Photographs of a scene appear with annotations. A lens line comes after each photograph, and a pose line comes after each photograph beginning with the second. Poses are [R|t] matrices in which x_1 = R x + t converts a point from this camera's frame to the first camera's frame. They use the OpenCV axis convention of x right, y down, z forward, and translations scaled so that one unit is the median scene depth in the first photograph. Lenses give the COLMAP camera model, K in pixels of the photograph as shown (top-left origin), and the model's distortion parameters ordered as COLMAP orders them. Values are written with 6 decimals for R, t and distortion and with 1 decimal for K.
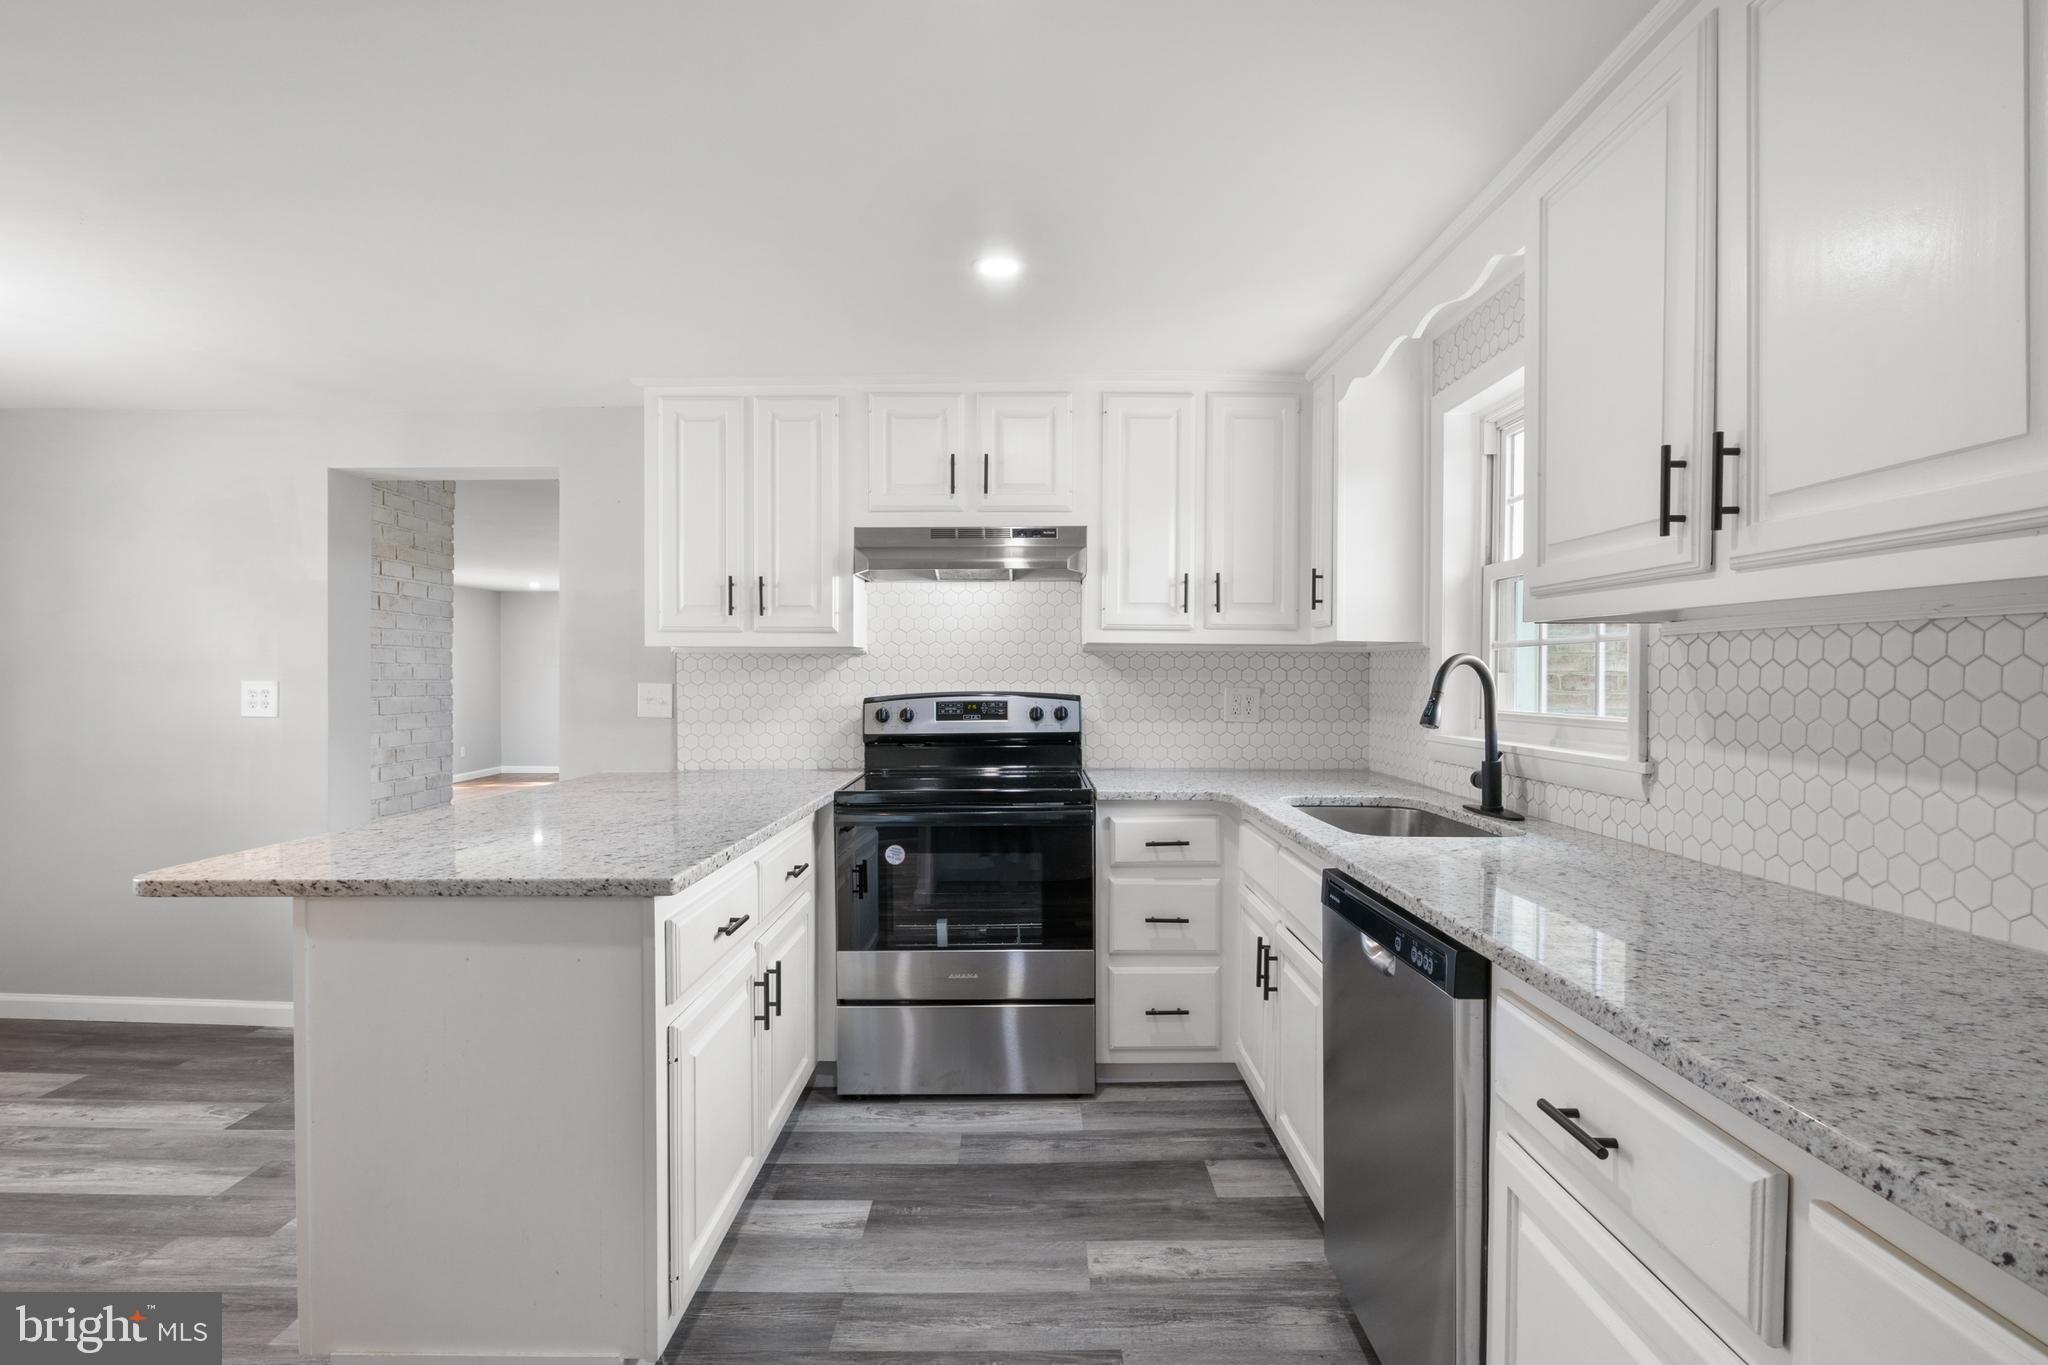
lens RADIAL K [[1029.5, 0, 1020.6], [0, 1029.5, 681.1], [0, 0, 1]] dist [-0.000389, 0.000052]
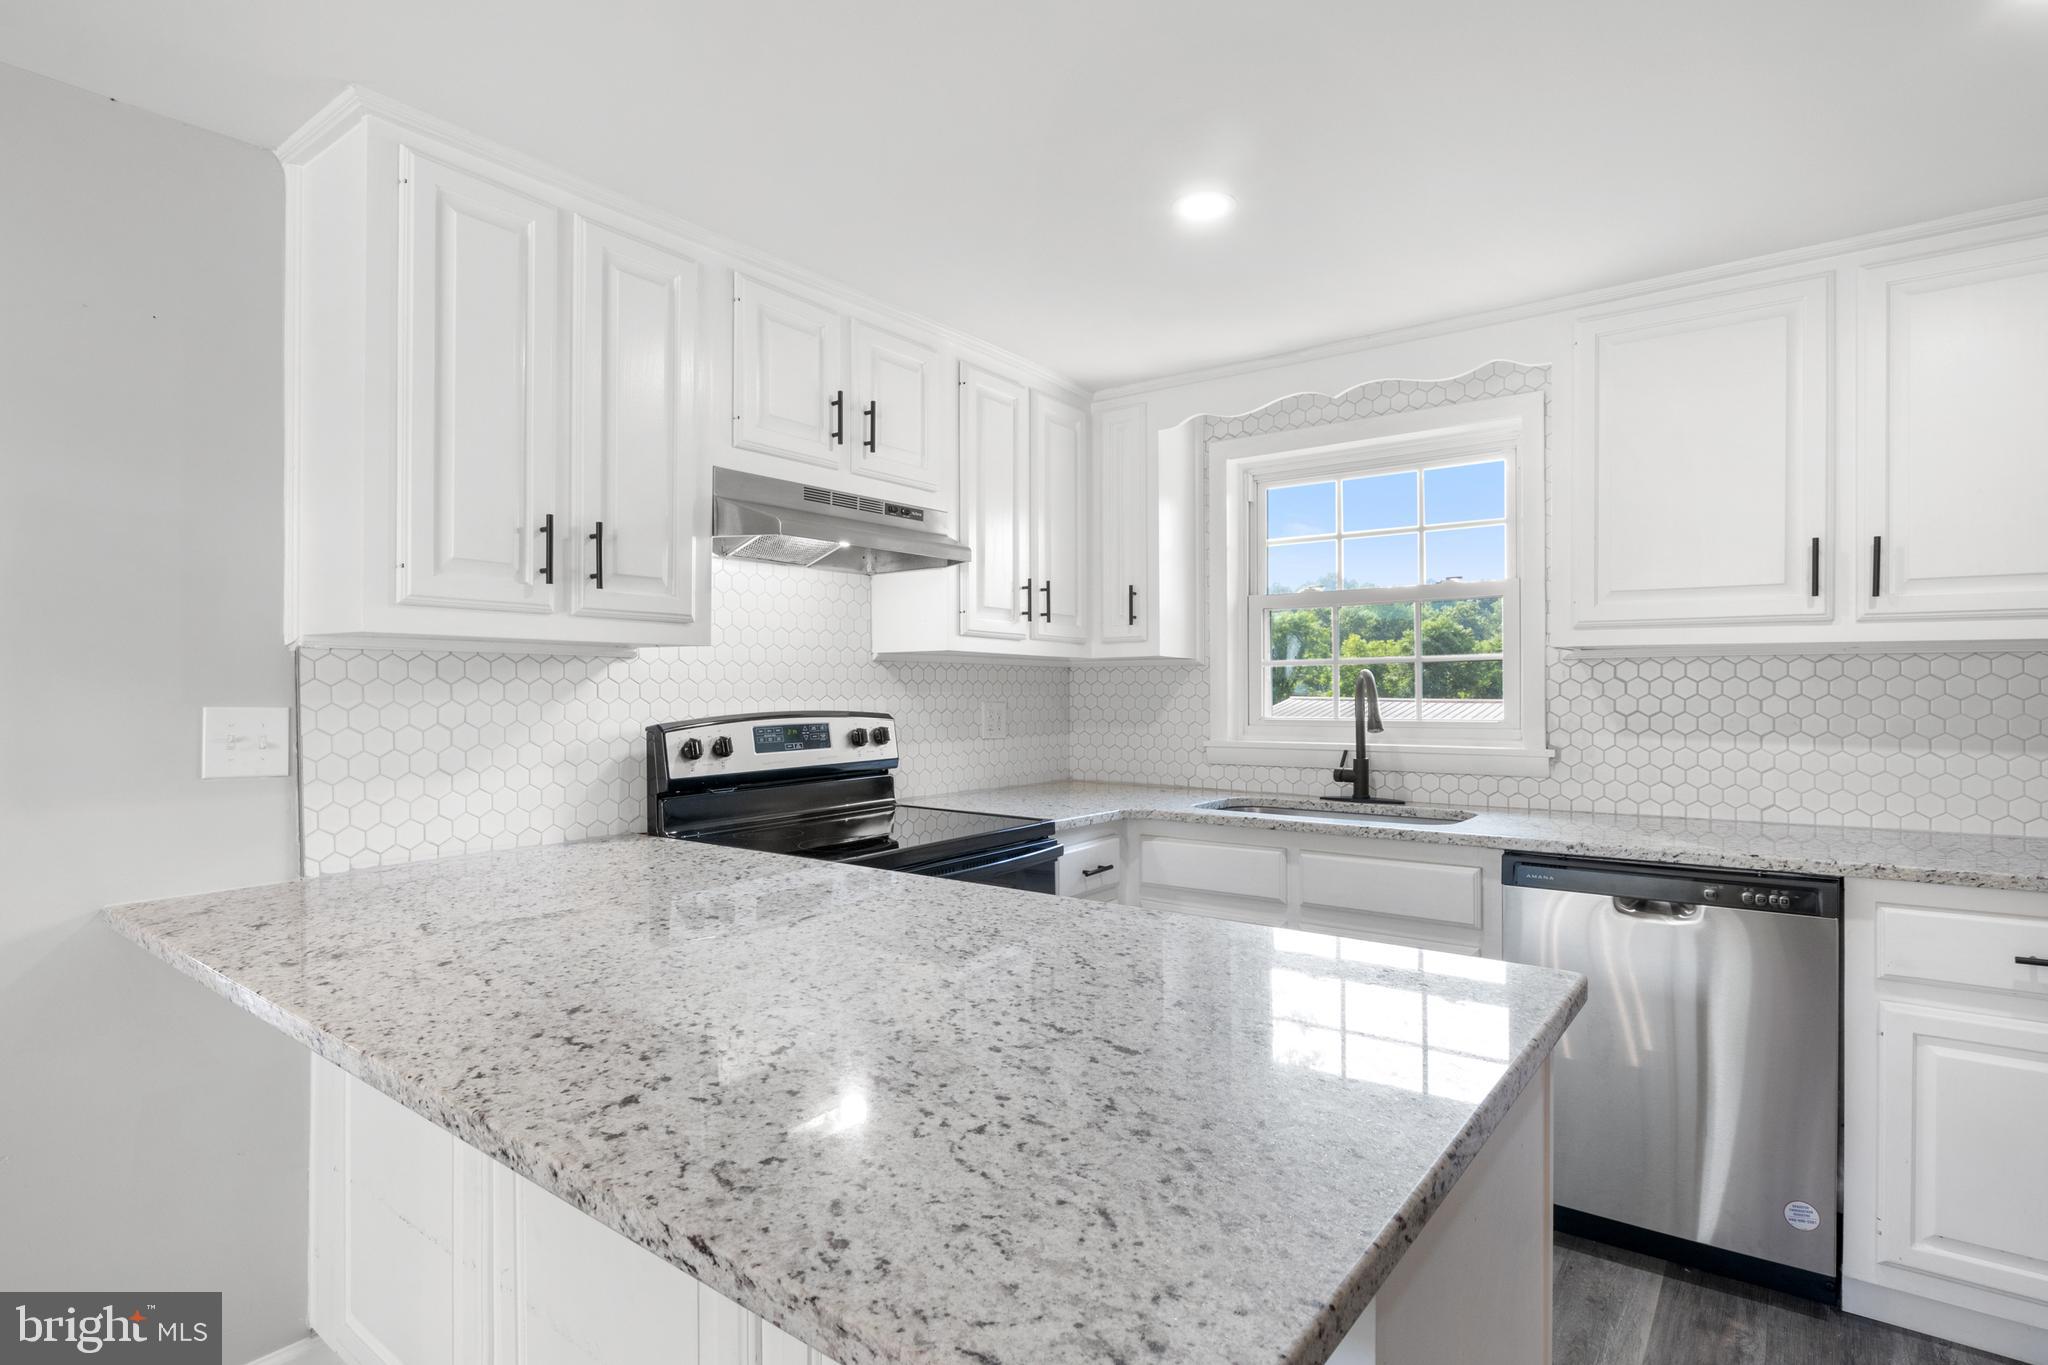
lens RADIAL K [[1029.5, 0, 1026.5], [0, 1029.5, 689.8], [0, 0, 1]] dist [-0.000389, 0.000052]
pose [[0.595497, -0.001689, 0.803355, -0.544216], [0.007776, 0.999963, -0.003662, -0.001492], [-0.803320, 0.008428, 0.595489, 0.423379]]
